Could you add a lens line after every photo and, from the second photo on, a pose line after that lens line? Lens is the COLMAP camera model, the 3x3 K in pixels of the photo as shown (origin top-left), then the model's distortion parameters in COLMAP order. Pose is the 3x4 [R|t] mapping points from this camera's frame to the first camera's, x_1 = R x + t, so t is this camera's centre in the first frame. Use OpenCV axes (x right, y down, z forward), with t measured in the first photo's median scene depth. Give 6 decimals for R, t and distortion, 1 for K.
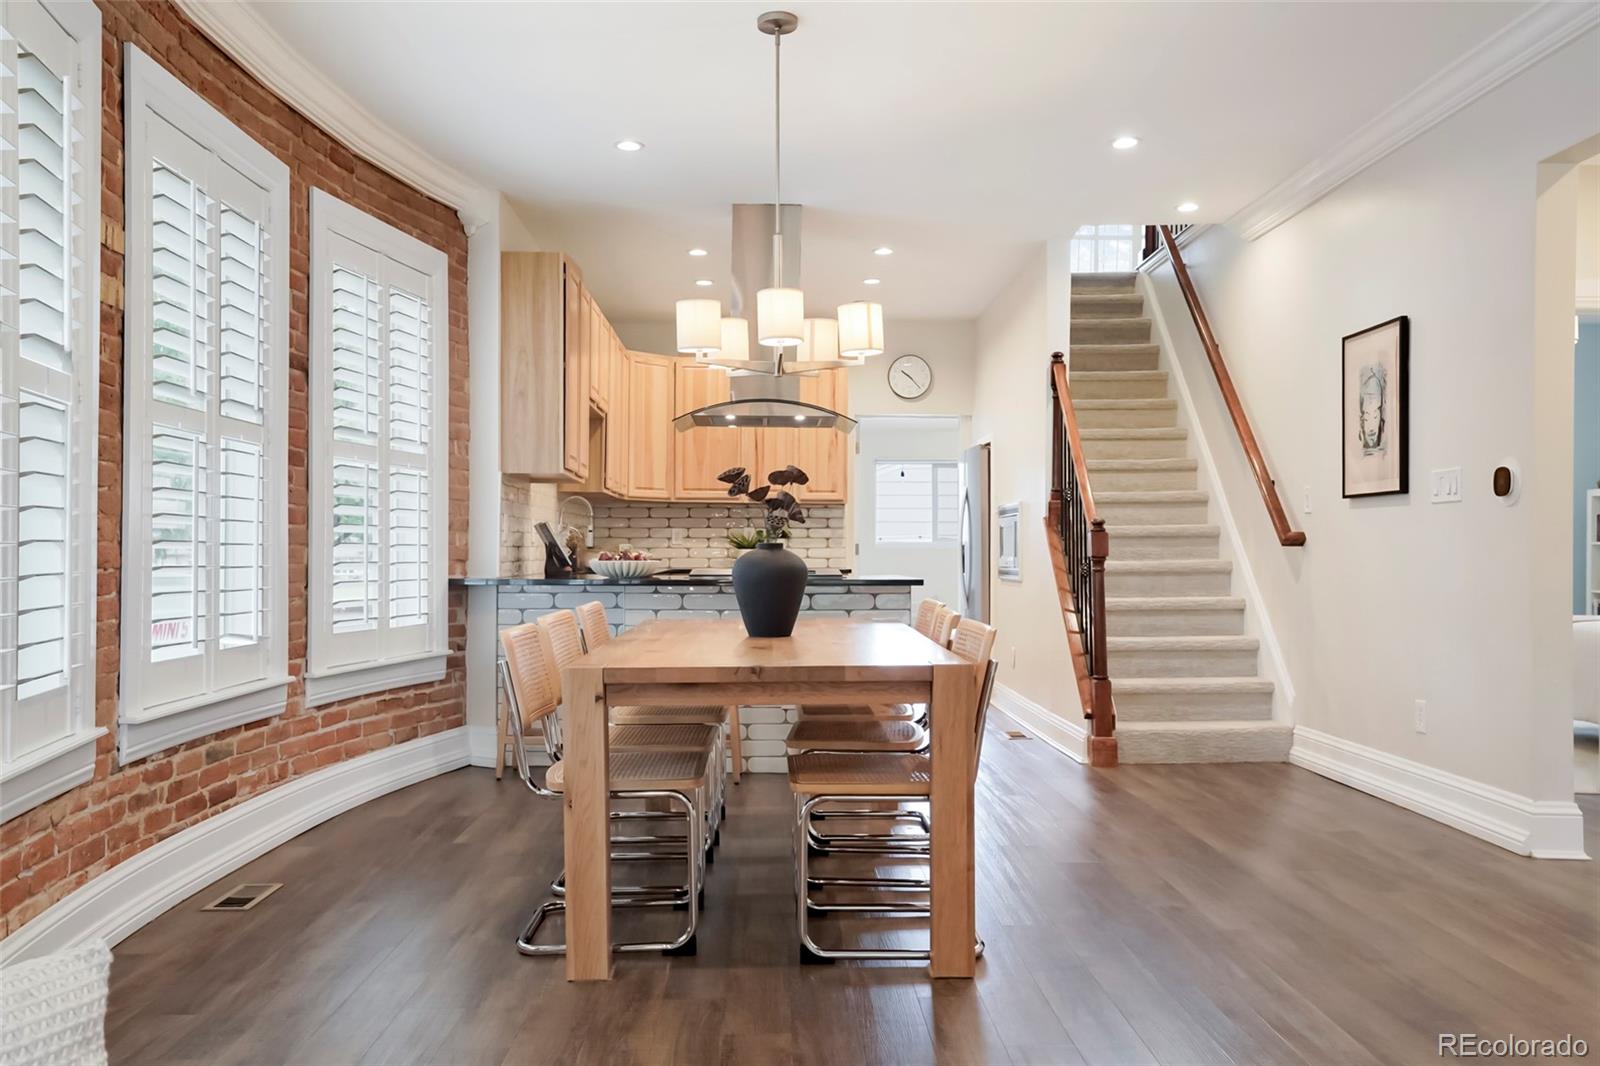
lens RADIAL K [[1306.6, 0, 795.0], [0, 1306.6, 547.5], [0, 0, 1]] dist [0.026578, 0.014435]
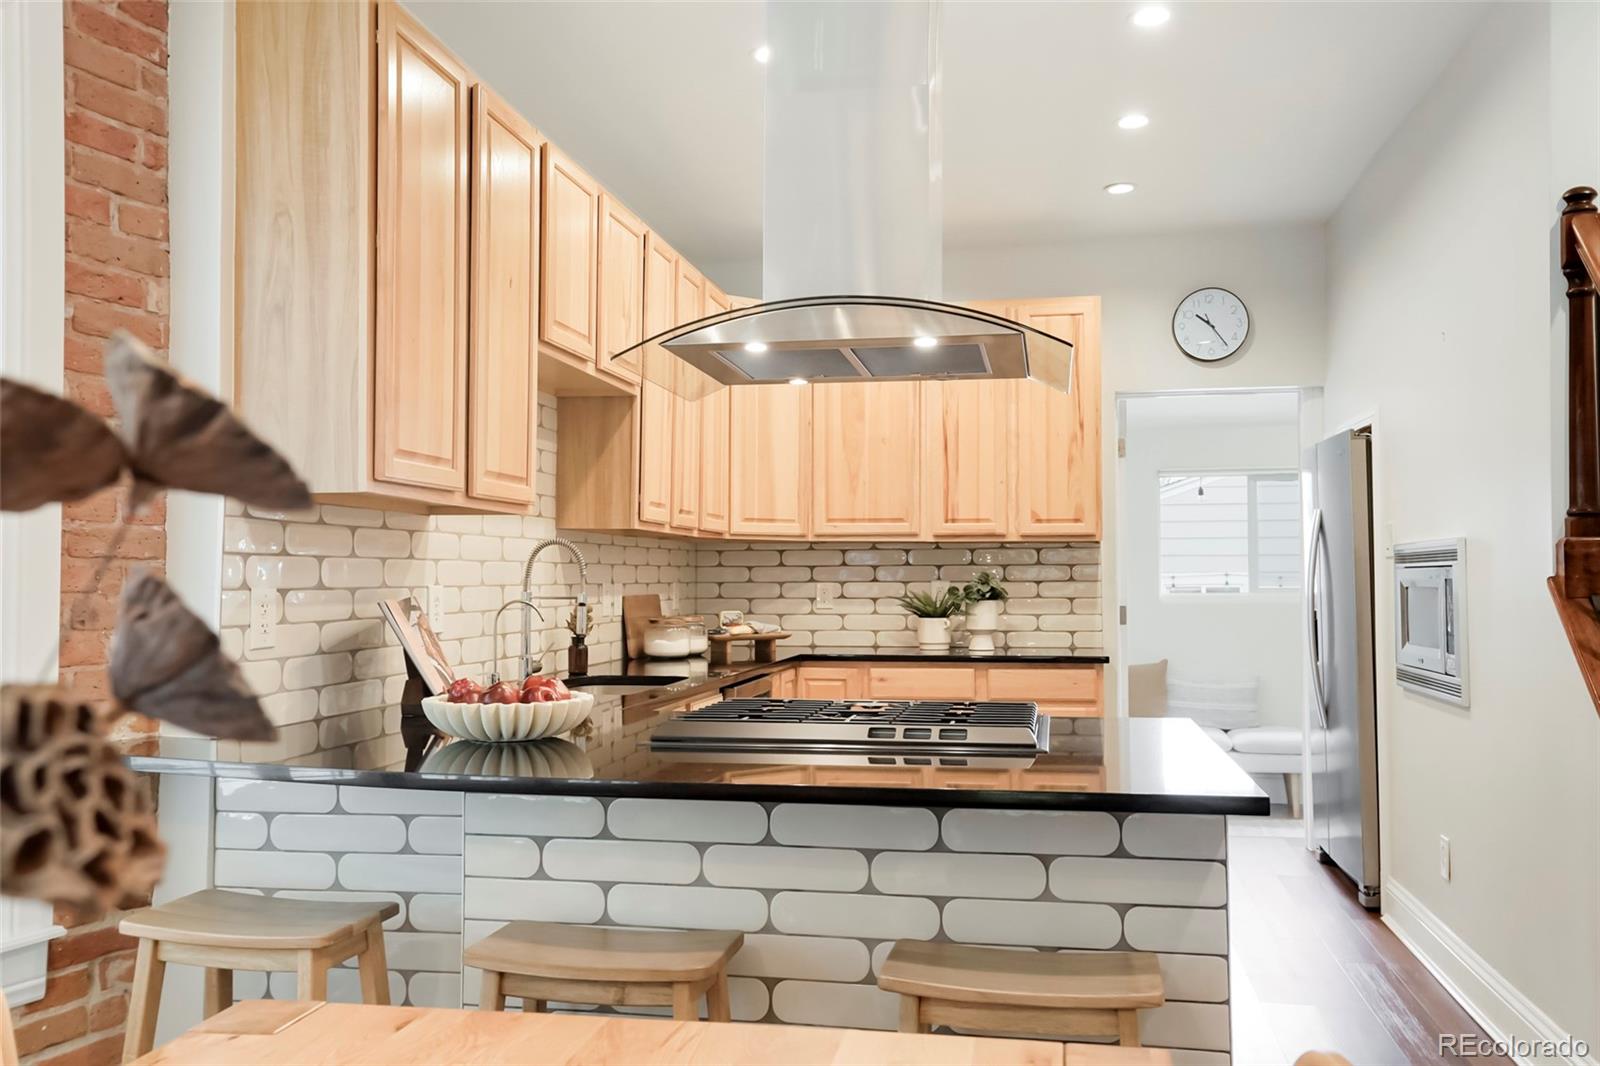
lens RADIAL K [[1306.6, 0, 802.6], [0, 1306.6, 538.6], [0, 0, 1]] dist [0.026578, 0.014435]
pose [[0.977000, -0.011684, -0.212918, 0.034263], [0.005730, 0.999576, -0.028558, -0.018912], [0.213161, 0.026681, 0.976653, 0.404676]]
